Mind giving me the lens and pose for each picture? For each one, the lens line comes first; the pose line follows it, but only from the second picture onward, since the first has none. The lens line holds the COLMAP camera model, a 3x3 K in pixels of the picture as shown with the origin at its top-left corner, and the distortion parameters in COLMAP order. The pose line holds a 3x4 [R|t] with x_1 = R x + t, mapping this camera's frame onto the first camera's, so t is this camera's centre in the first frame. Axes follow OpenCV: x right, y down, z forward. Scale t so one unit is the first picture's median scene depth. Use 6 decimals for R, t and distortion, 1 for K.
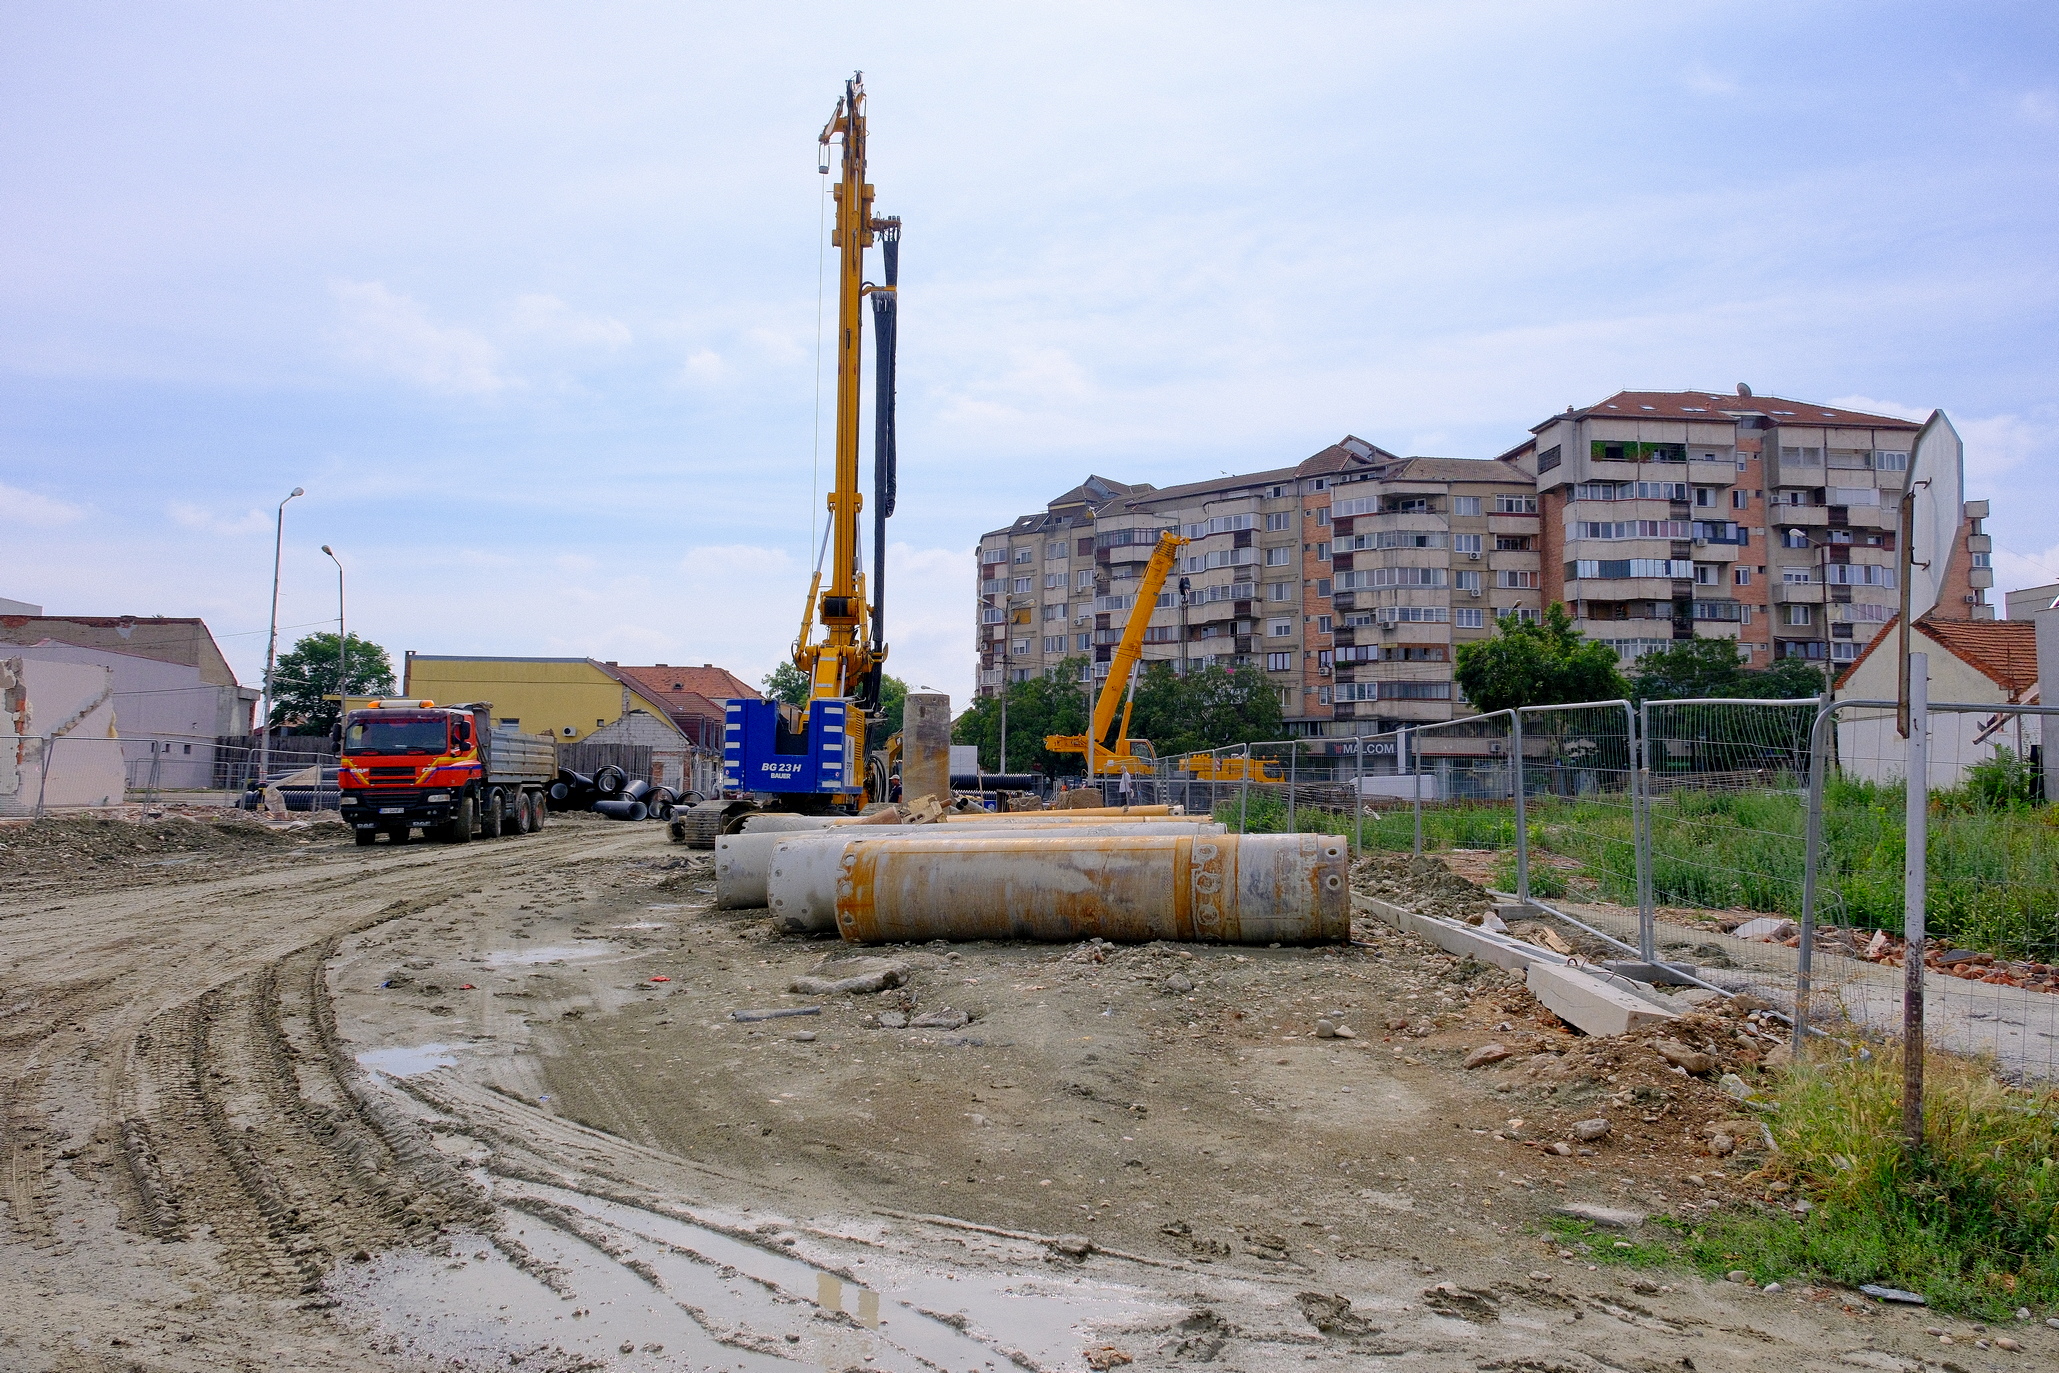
lens RADIAL K [[1399.0, 0, 1030.2], [0, 1399.0, 671.4], [0, 0, 1]] dist [0.000024, 0.007266]
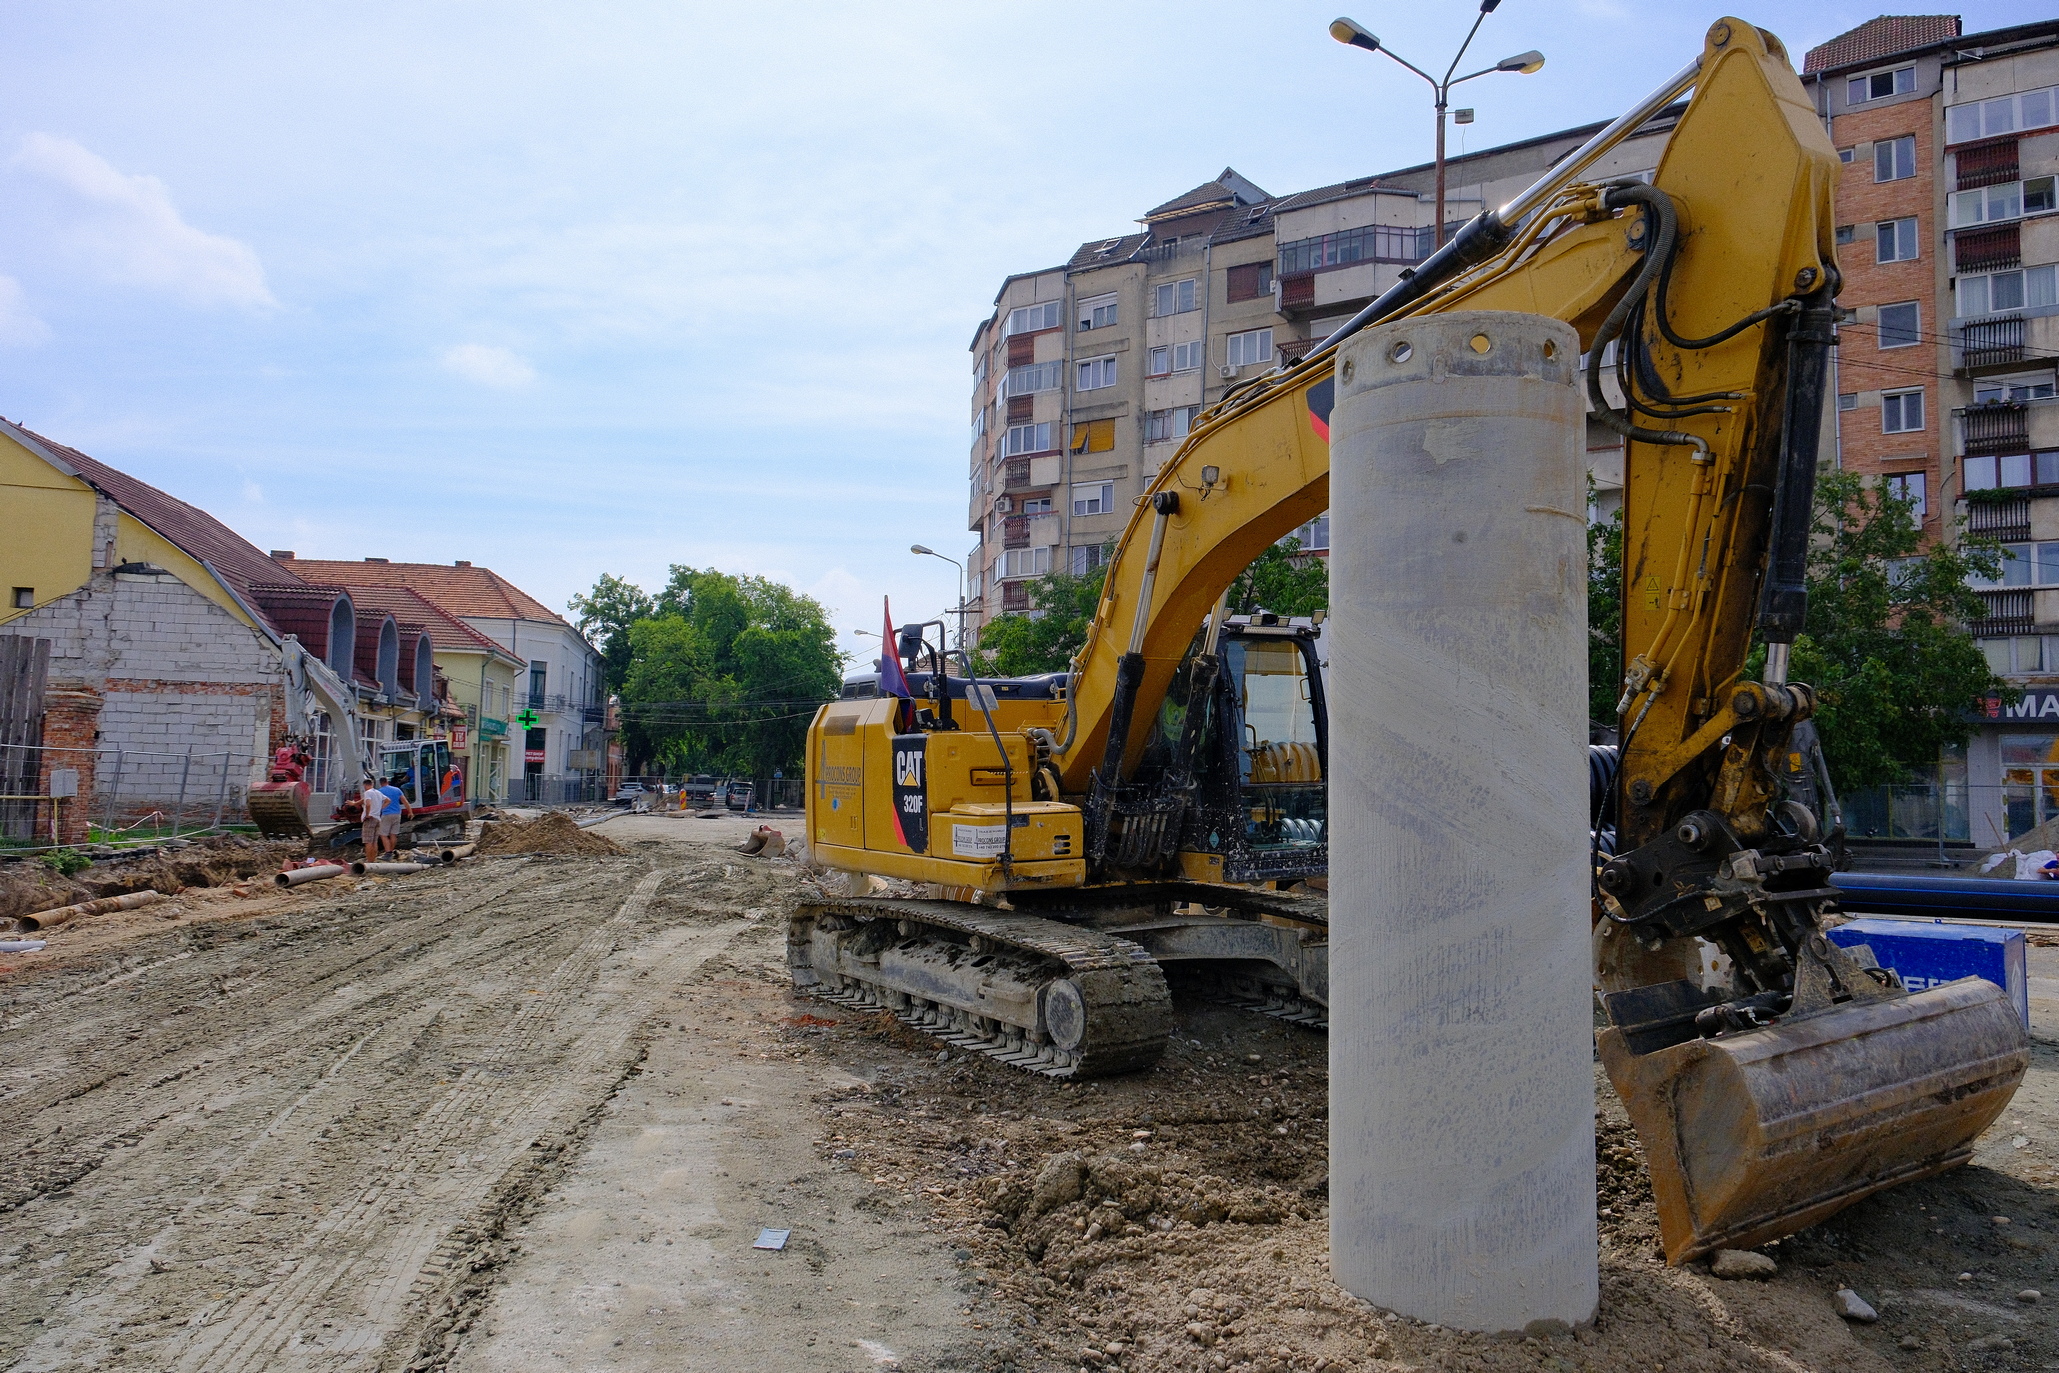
lens RADIAL K [[1393.2, 0, 1029.4], [0, 1393.2, 673.9], [0, 0, 1]] dist [0.002041, 0.007874]
pose [[0.994437, 0.020285, 0.103366, -0.087491], [-0.020744, 0.999779, 0.003371, 0.047598], [-0.103275, -0.005496, 0.994638, 0.598392]]
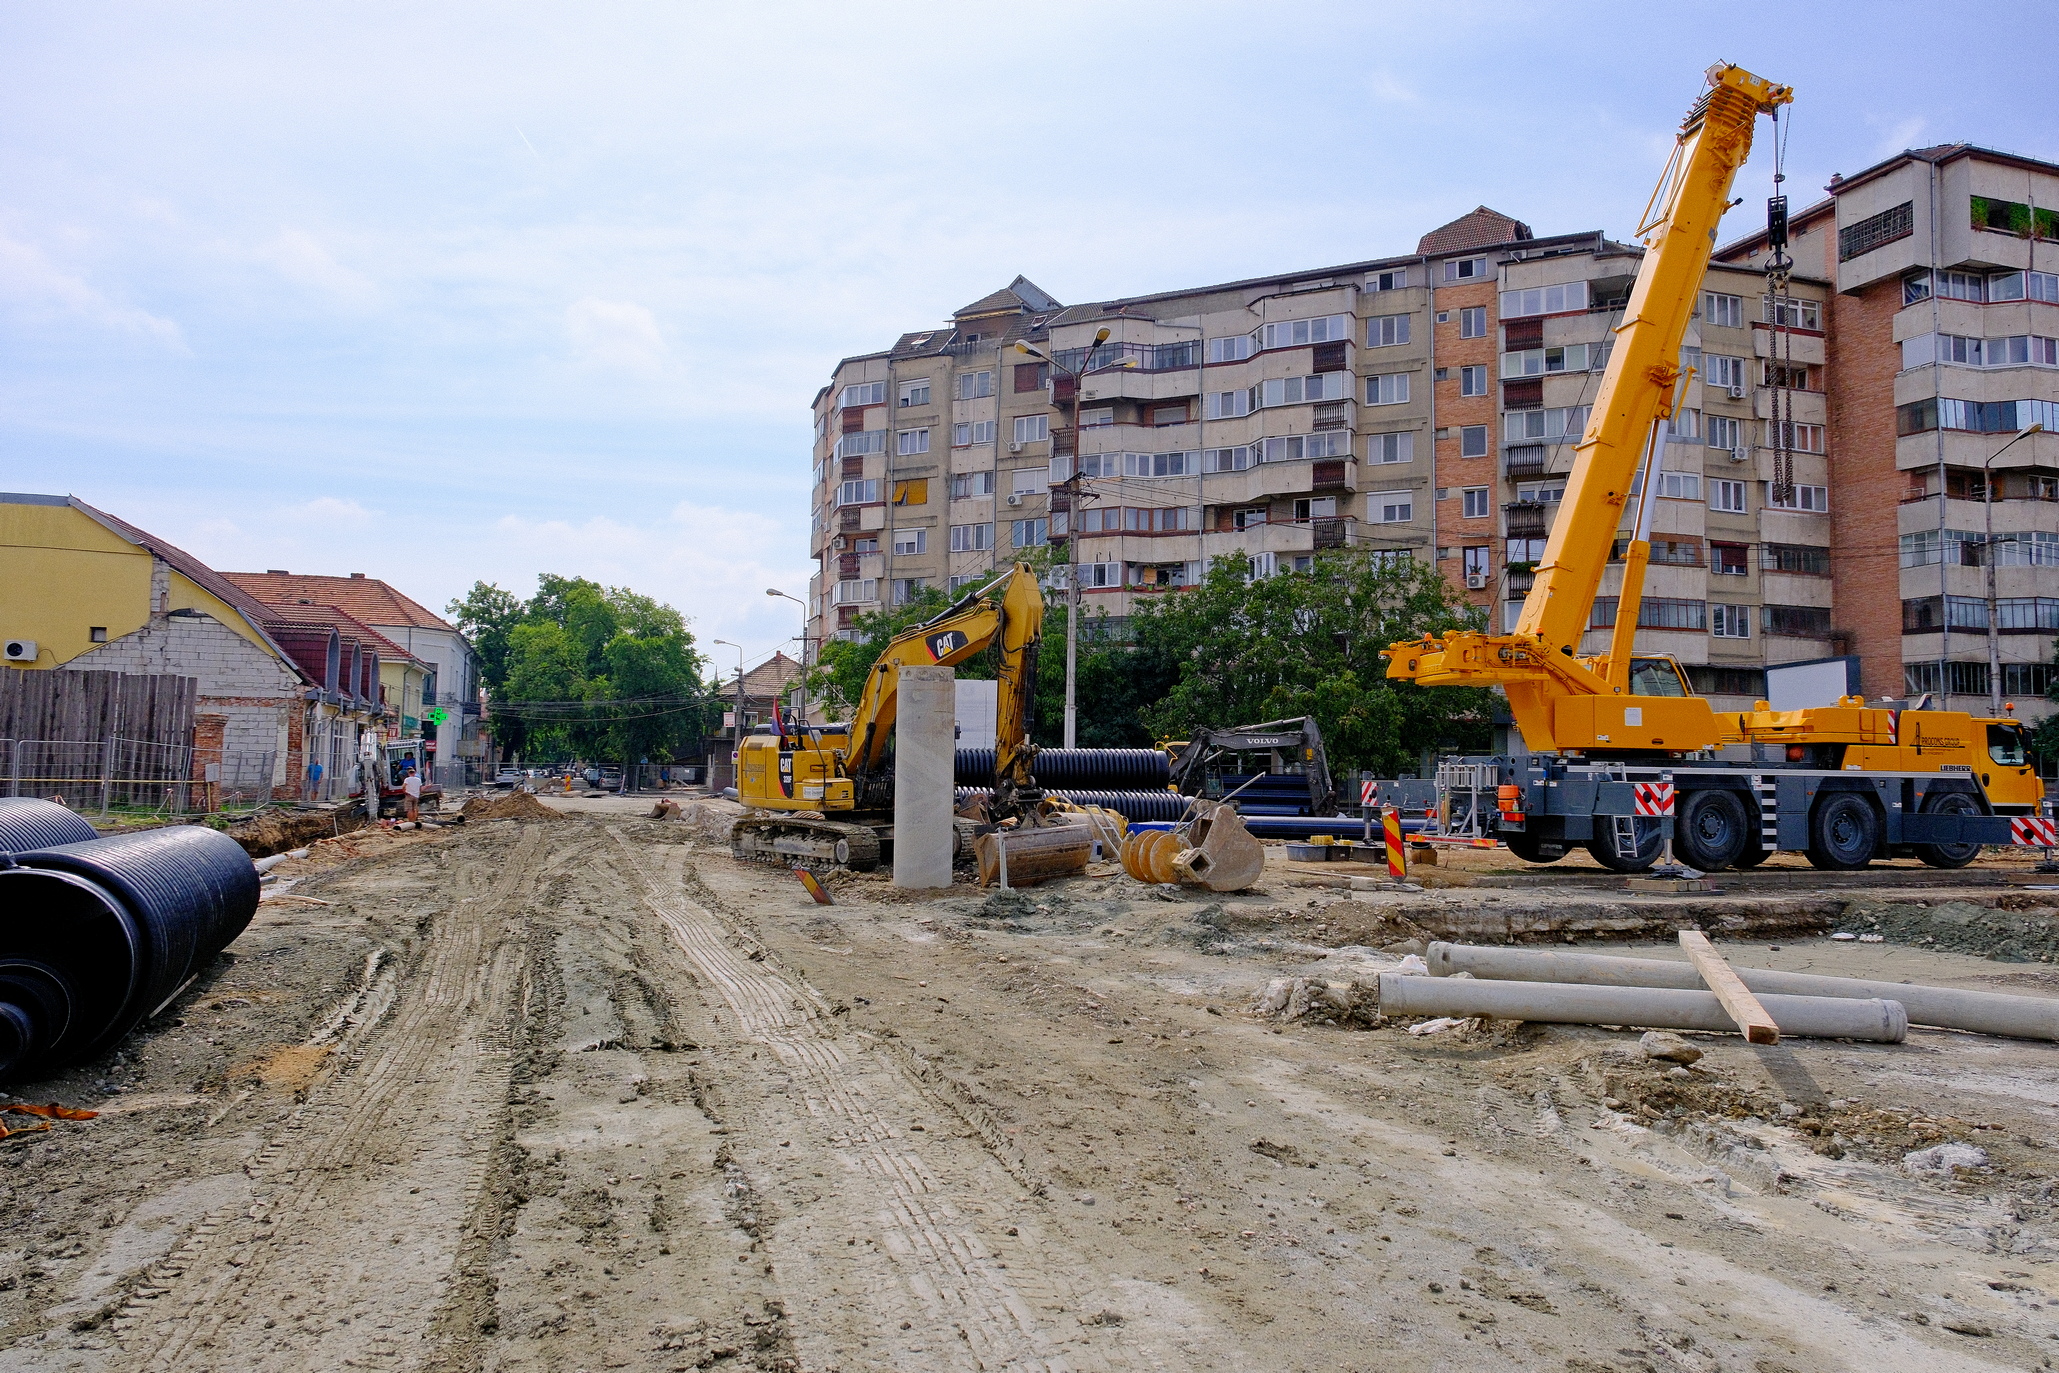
lens RADIAL K [[1393.2, 0, 1029.4], [0, 1393.2, 673.9], [0, 0, 1]] dist [0.002041, 0.007874]
pose [[0.976538, 0.020698, 0.214349, -0.096390], [-0.024187, 0.999614, 0.013666, 0.034632], [-0.213984, -0.018530, 0.976661, 0.452002]]
